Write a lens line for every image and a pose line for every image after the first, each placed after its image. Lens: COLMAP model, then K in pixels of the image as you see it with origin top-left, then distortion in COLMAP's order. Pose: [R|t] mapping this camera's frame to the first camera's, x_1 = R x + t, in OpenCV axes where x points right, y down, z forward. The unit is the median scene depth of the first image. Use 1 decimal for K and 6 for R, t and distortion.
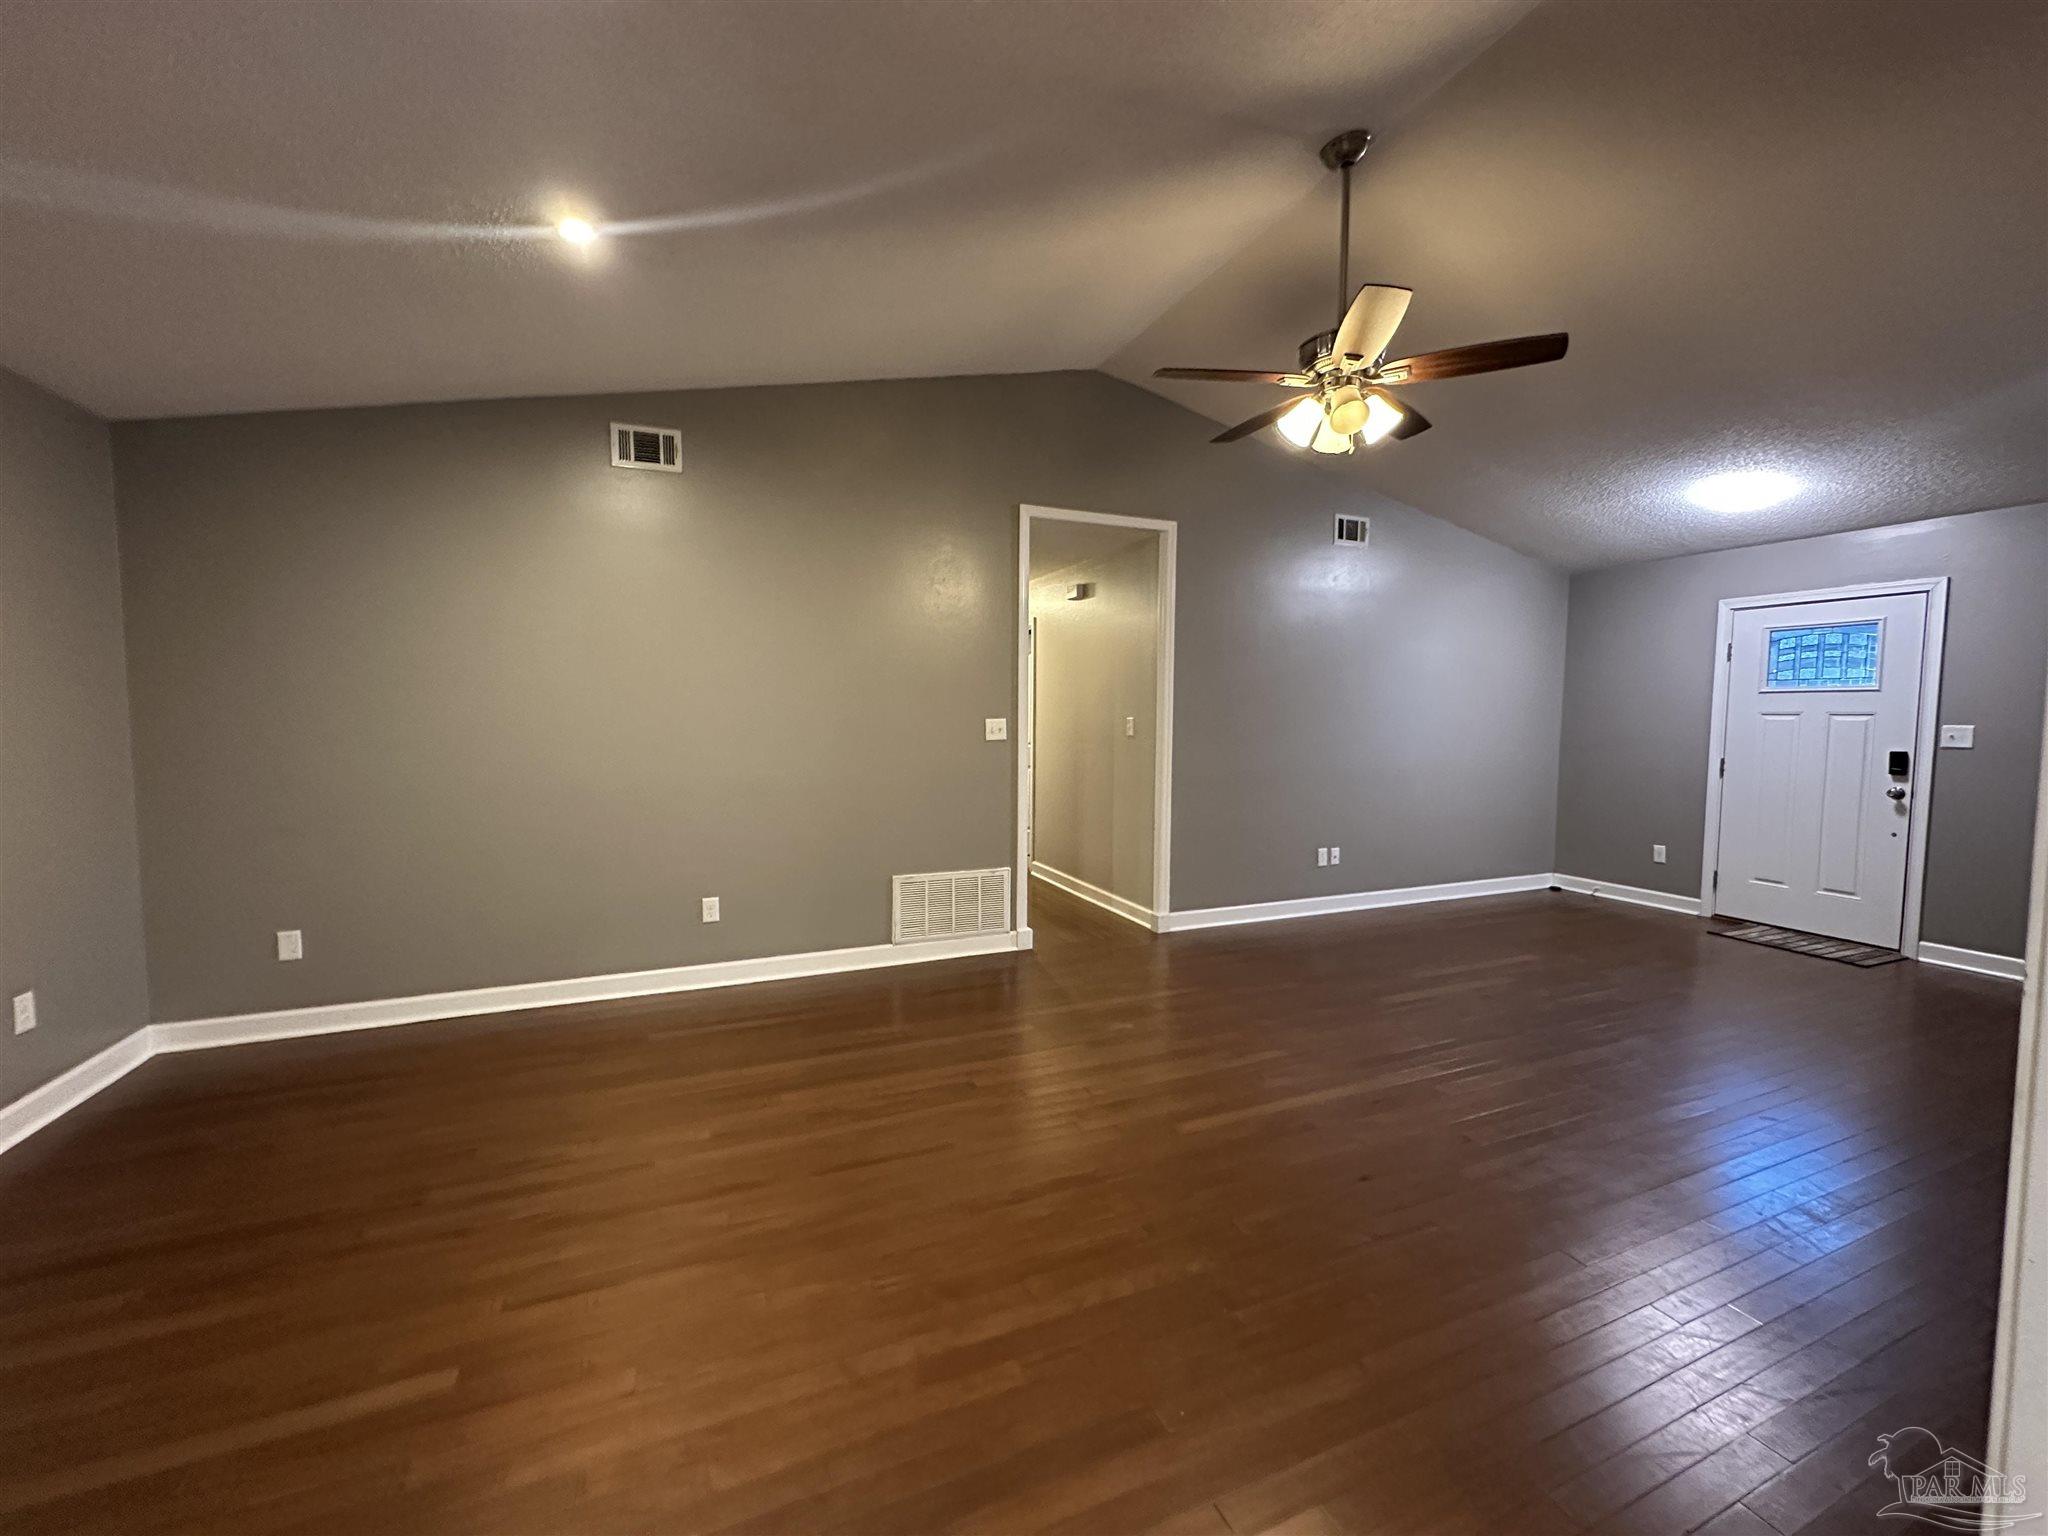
lens RADIAL K [[815.8, 0, 1024.5], [0, 815.8, 766.9], [0, 0, 1]] dist [-0.003457, 0.000579]
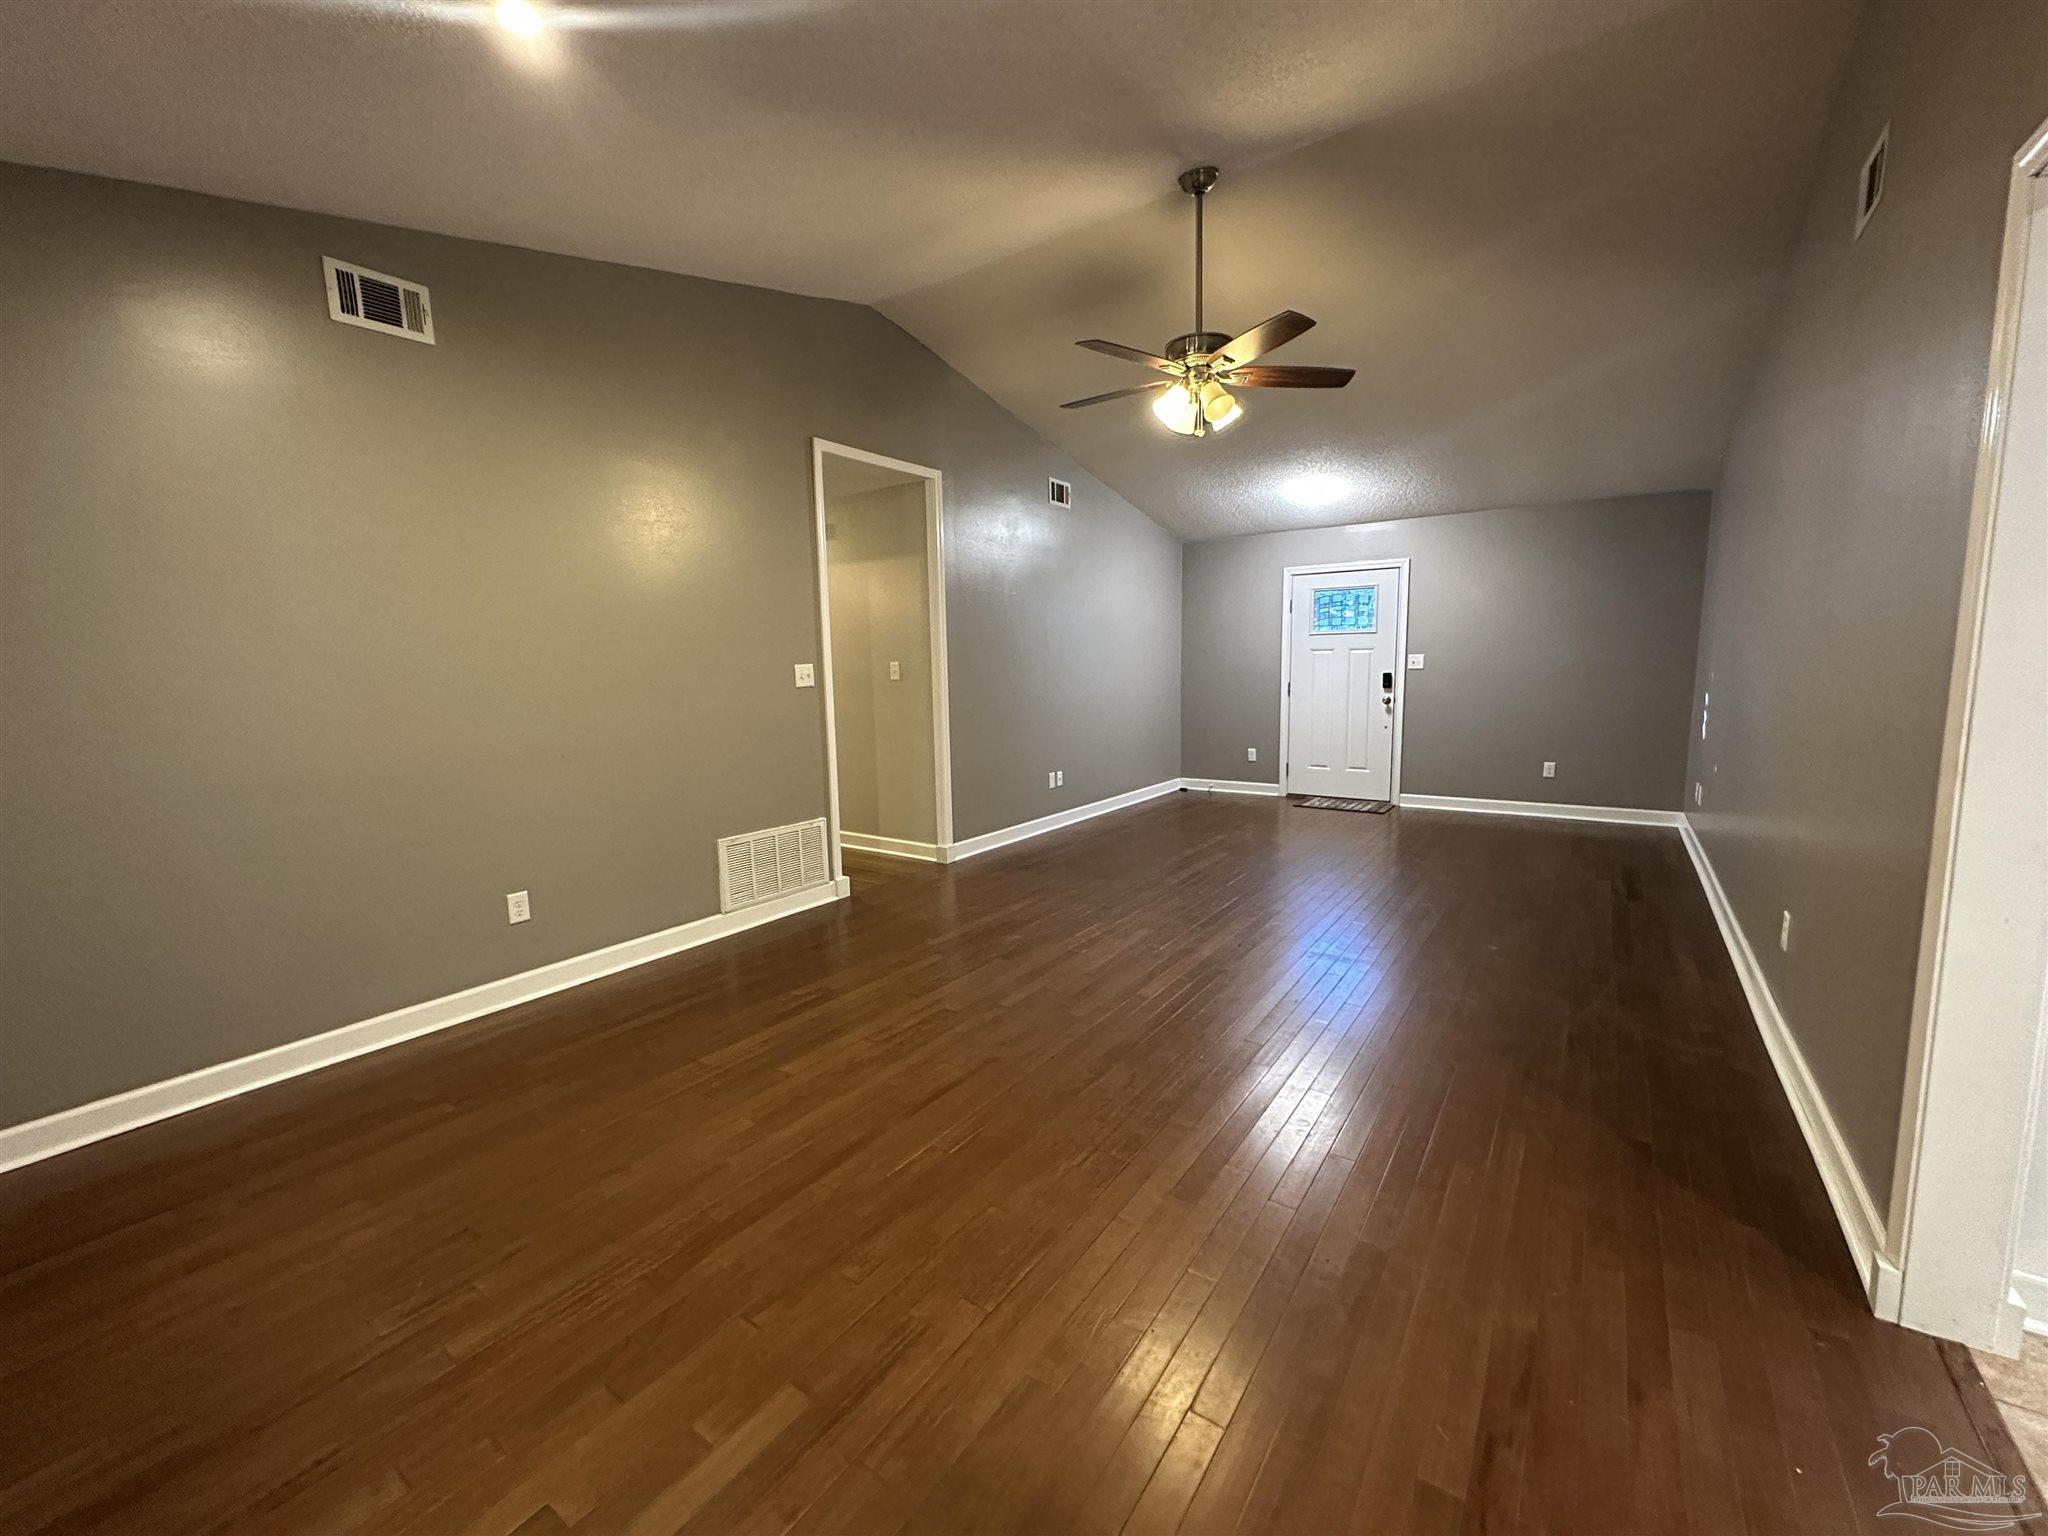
lens RADIAL K [[815.8, 0, 1033.0], [0, 815.8, 766.9], [0, 0, 1]] dist [-0.003457, 0.000579]
pose [[0.848737, -0.088301, 0.521390, -0.313163], [0.057422, 0.995520, 0.075124, 0.004079], [-0.525688, -0.033822, 0.850005, 0.041168]]
